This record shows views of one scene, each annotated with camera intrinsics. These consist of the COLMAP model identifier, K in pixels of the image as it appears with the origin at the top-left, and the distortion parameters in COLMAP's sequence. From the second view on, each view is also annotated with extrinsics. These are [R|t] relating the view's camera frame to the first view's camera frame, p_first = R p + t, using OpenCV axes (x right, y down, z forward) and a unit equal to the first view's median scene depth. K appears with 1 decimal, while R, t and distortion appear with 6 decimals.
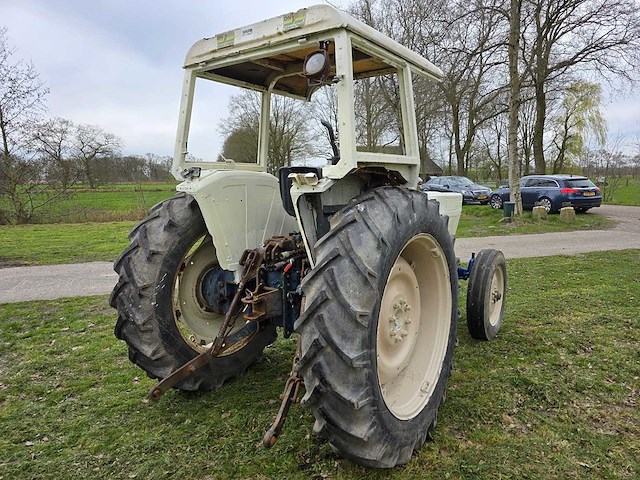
lens RADIAL K [[419.5, 0, 325.5], [0, 419.5, 238.4], [0, 0, 1]] dist [0.074689, -0.073250]
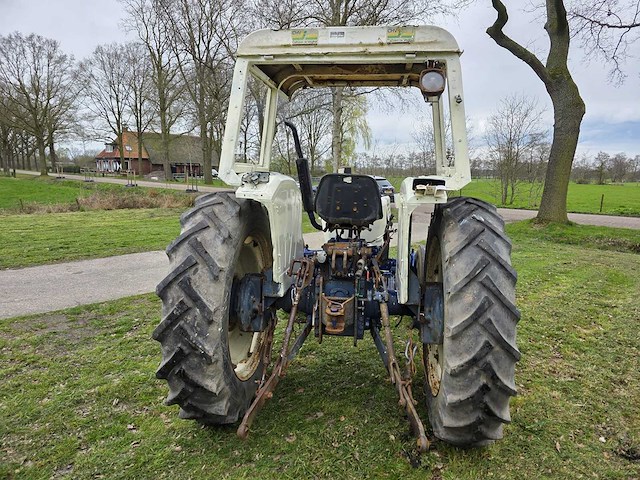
lens RADIAL K [[419.5, 0, 325.5], [0, 419.5, 238.4], [0, 0, 1]] dist [0.074689, -0.073250]
pose [[0.889213, -0.037308, 0.455970, -0.648826], [0.029511, 0.999271, 0.024209, -0.048306], [-0.456541, -0.008071, 0.889666, 0.154479]]
